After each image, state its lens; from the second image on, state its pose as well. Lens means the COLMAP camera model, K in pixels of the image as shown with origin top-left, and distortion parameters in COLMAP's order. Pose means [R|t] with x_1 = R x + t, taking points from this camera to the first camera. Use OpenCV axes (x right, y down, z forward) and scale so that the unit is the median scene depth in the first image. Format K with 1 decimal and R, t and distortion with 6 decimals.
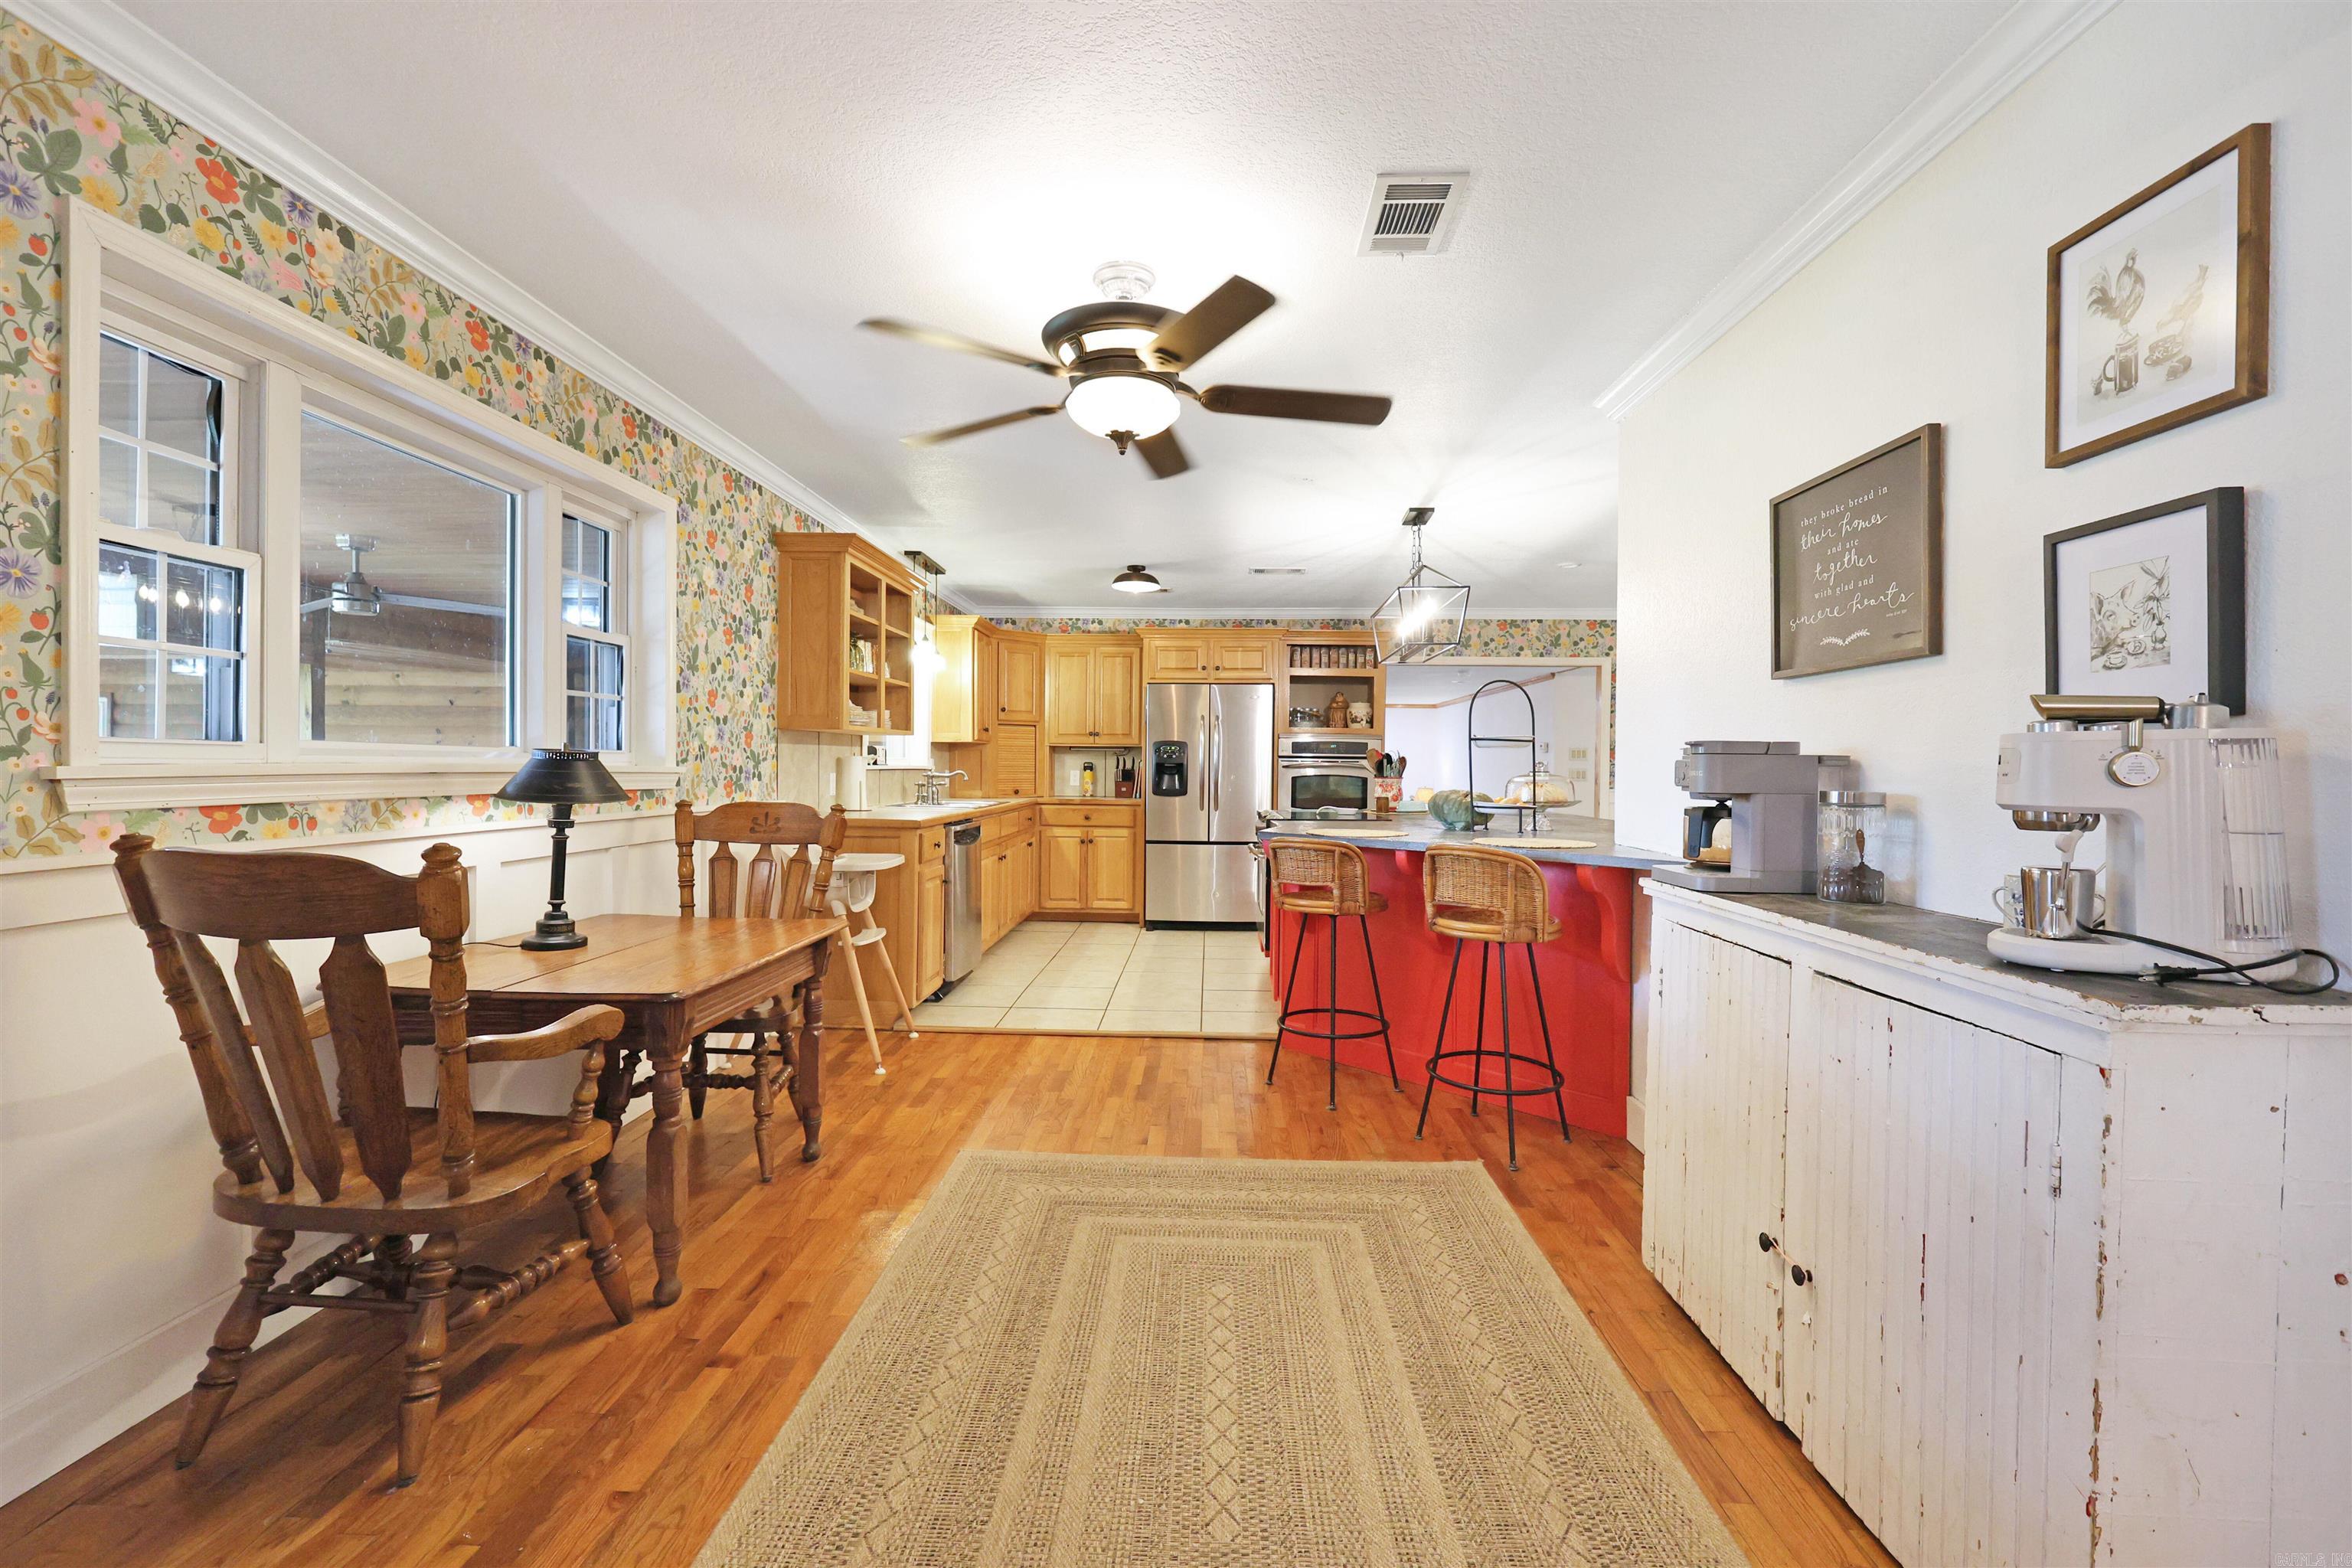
lens RADIAL K [[1018.6, 0, 1175.9], [0, 1018.6, 771.2], [0, 0, 1]] dist [0.002841, 0.000047]
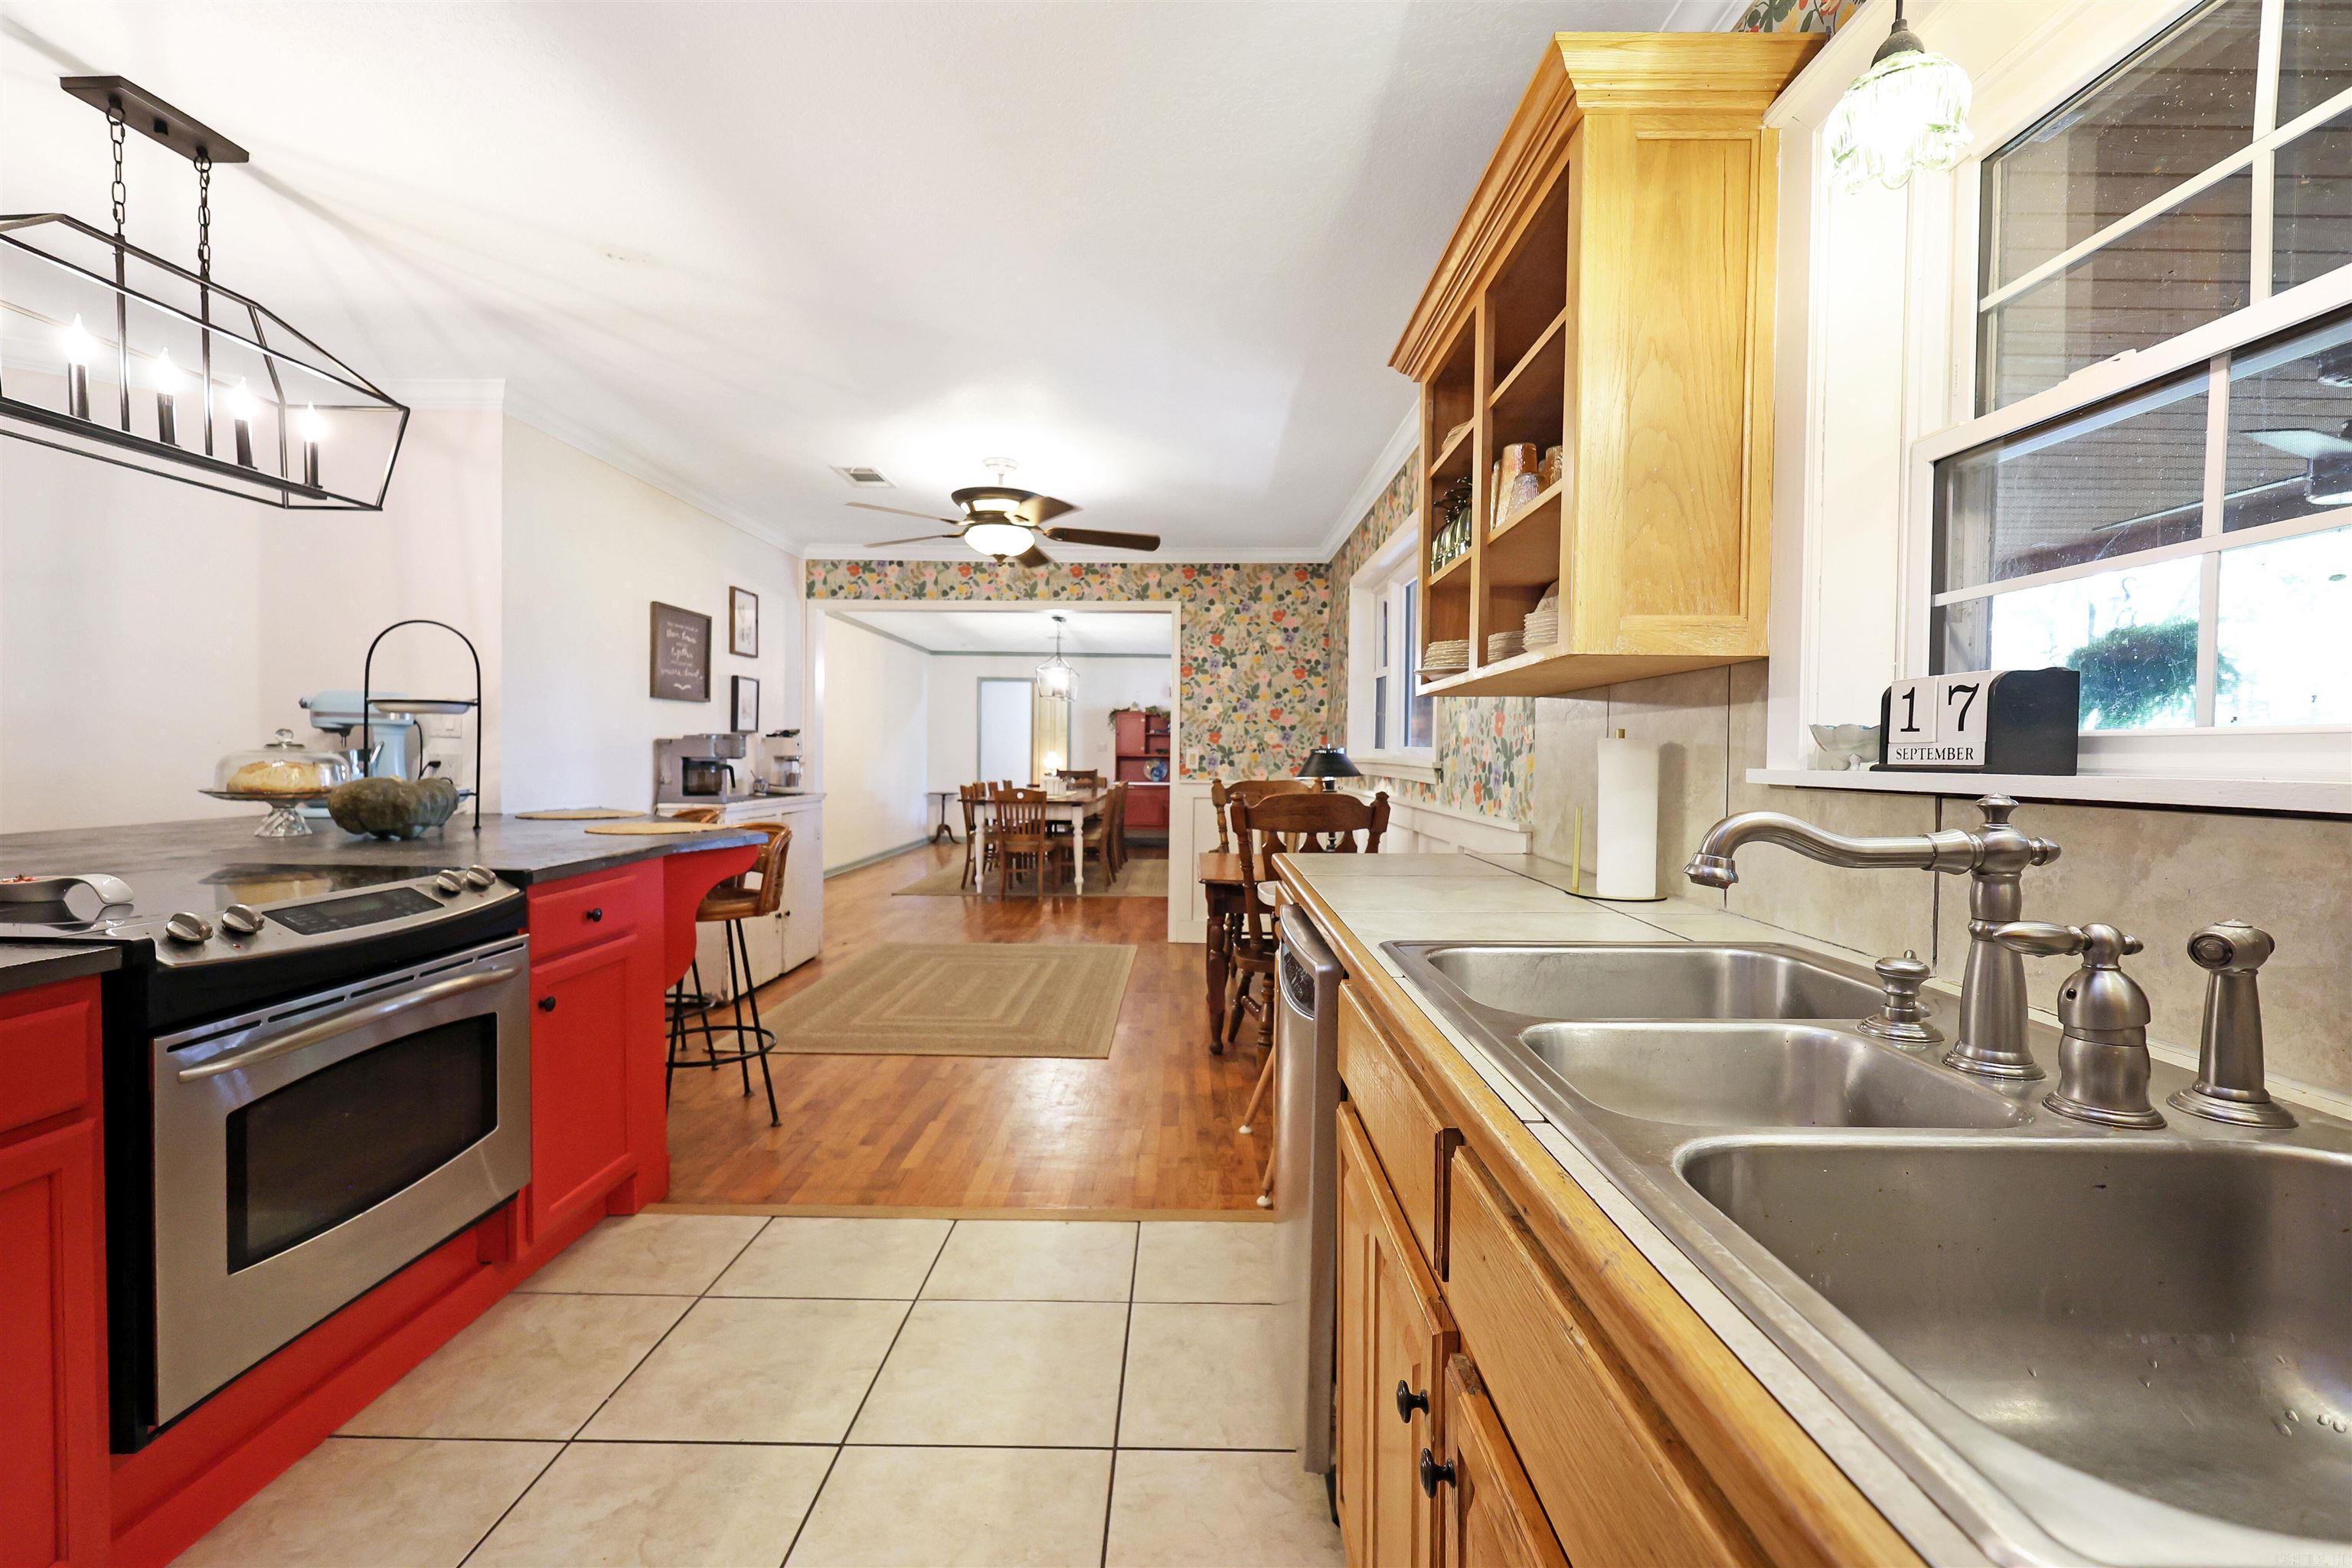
lens RADIAL K [[1018.6, 0, 1175.9], [0, 1018.6, 771.2], [0, 0, 1]] dist [0.002841, 0.000047]
pose [[-0.999547, -0.019797, -0.022651, -0.202225], [-0.020318, 0.999529, 0.023004, -0.011232], [0.022184, 0.023454, -0.999479, 1.742342]]
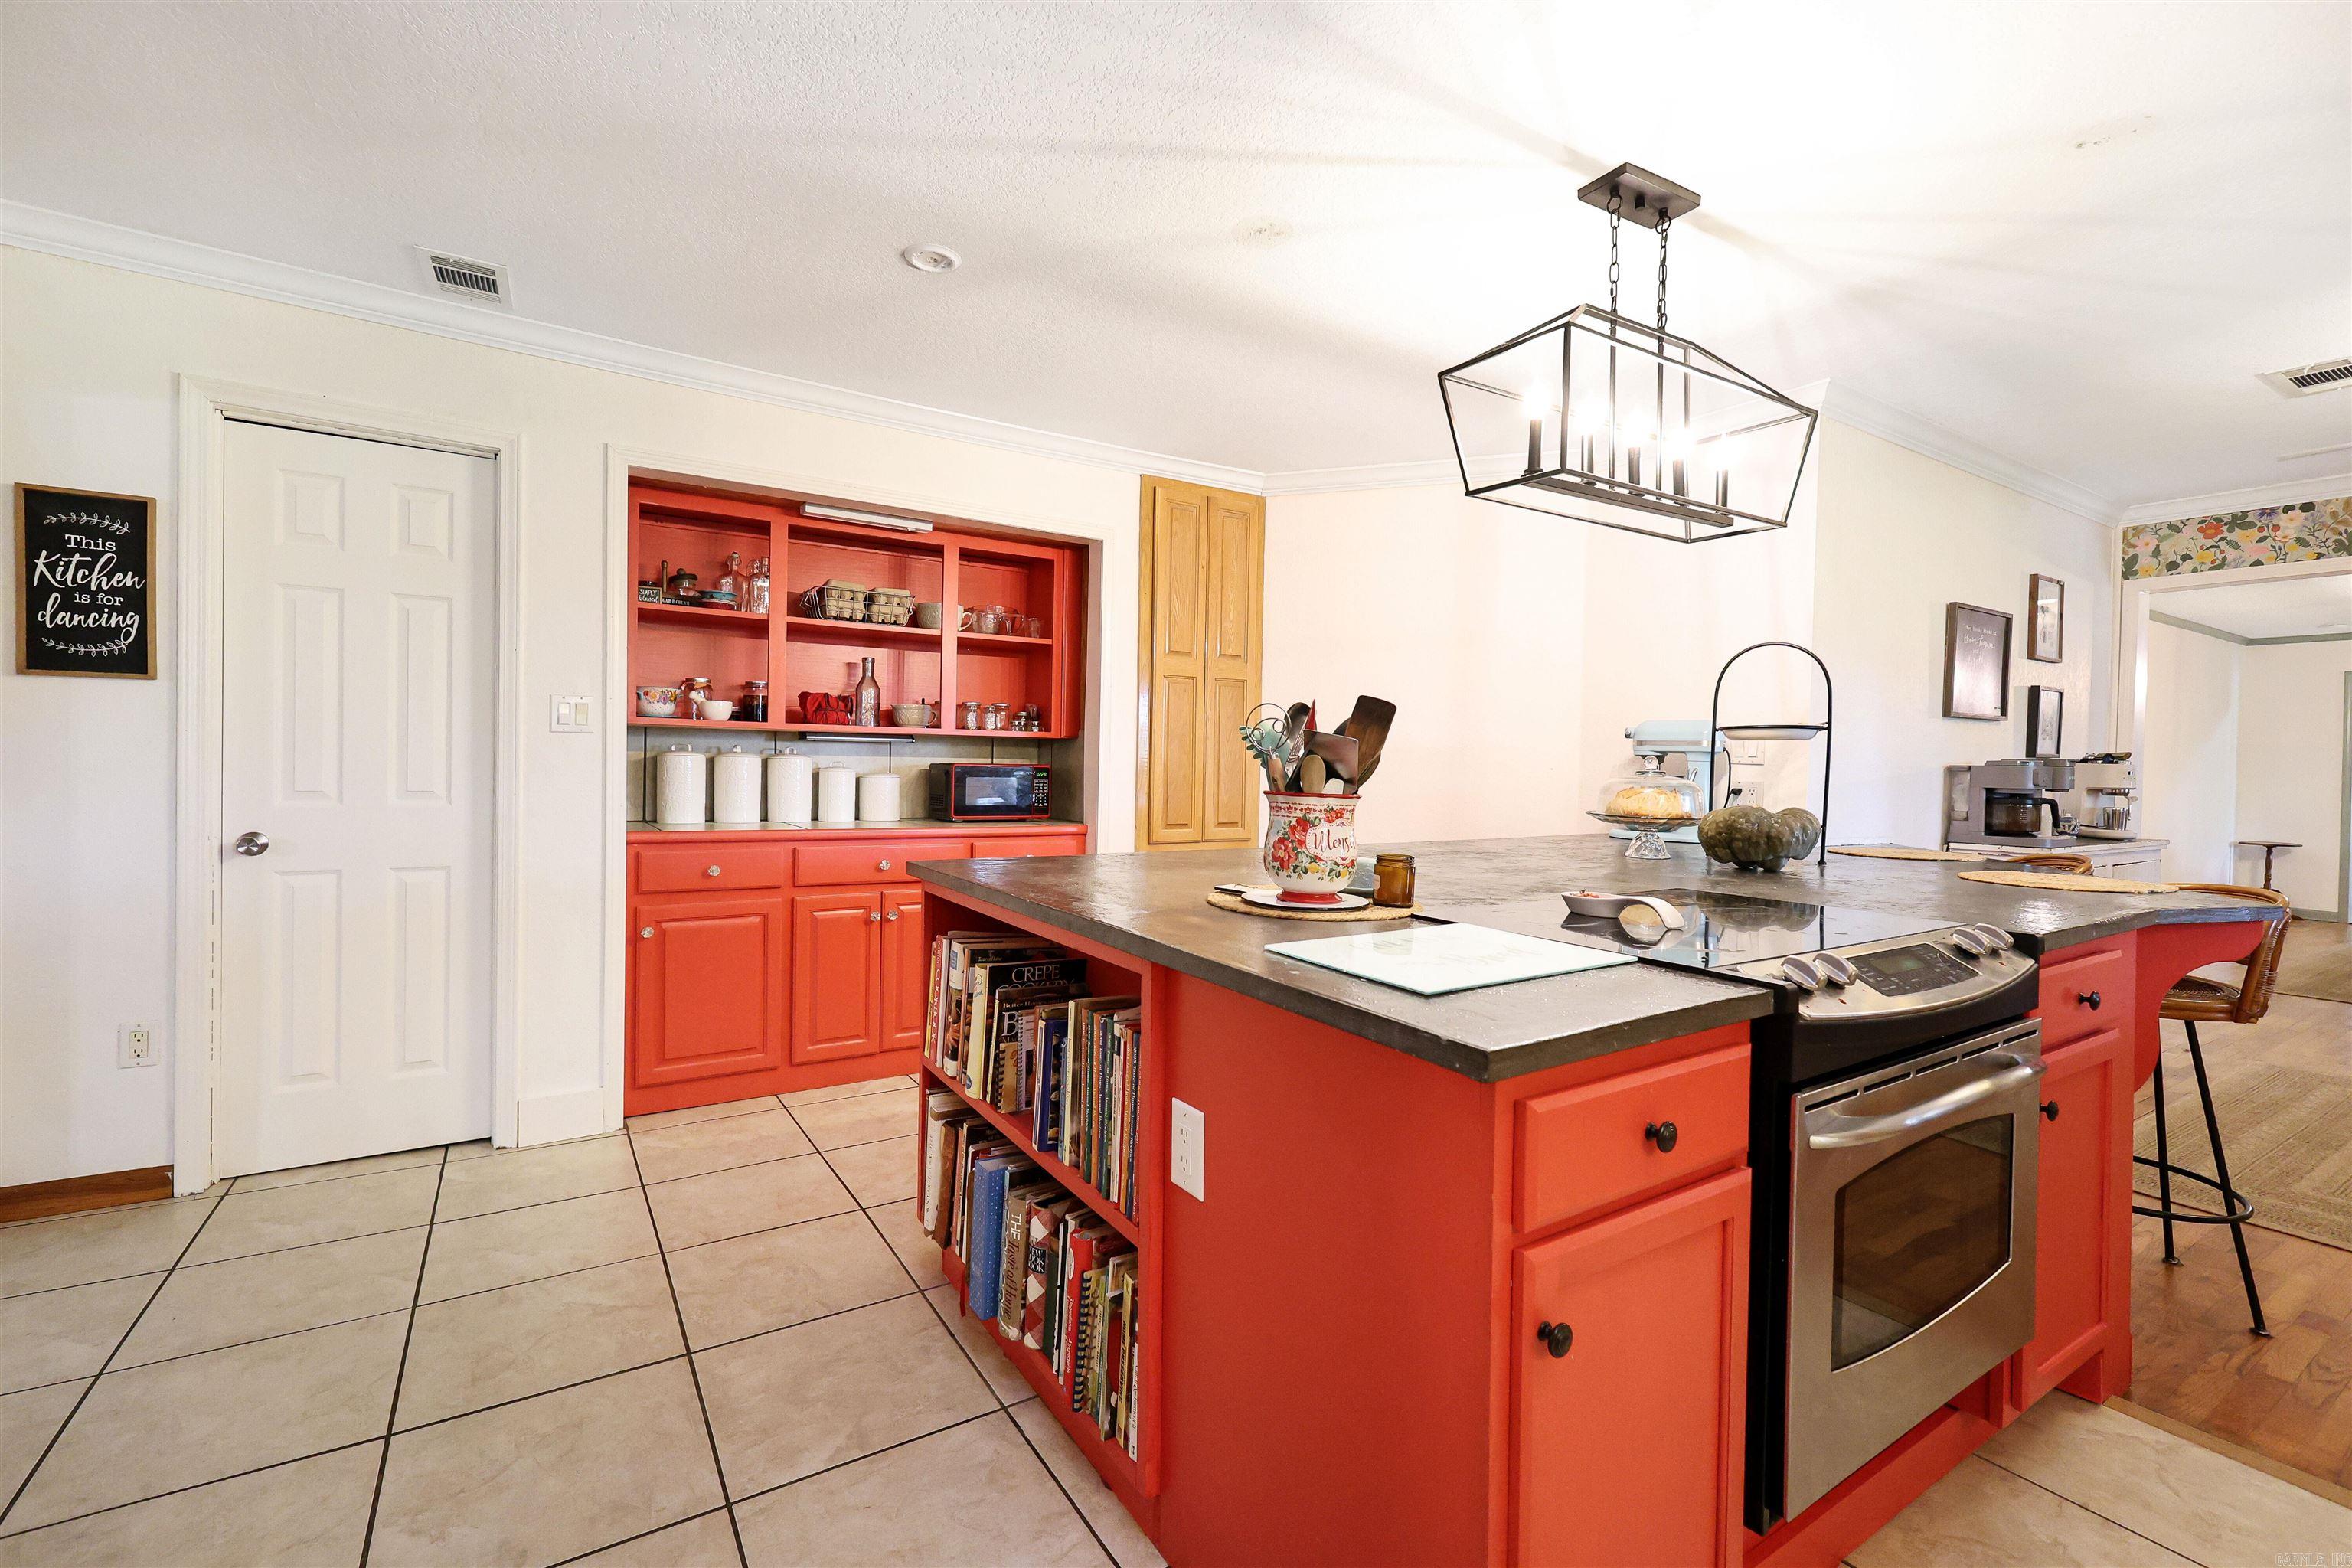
lens RADIAL K [[1018.6, 0, 1175.9], [0, 1018.6, 771.2], [0, 0, 1]] dist [0.002841, 0.000047]
pose [[-0.565614, -0.027955, 0.824196, -0.033024], [-0.019604, 0.999599, 0.020451, -0.009651], [-0.824437, -0.004590, -0.565935, 1.731527]]
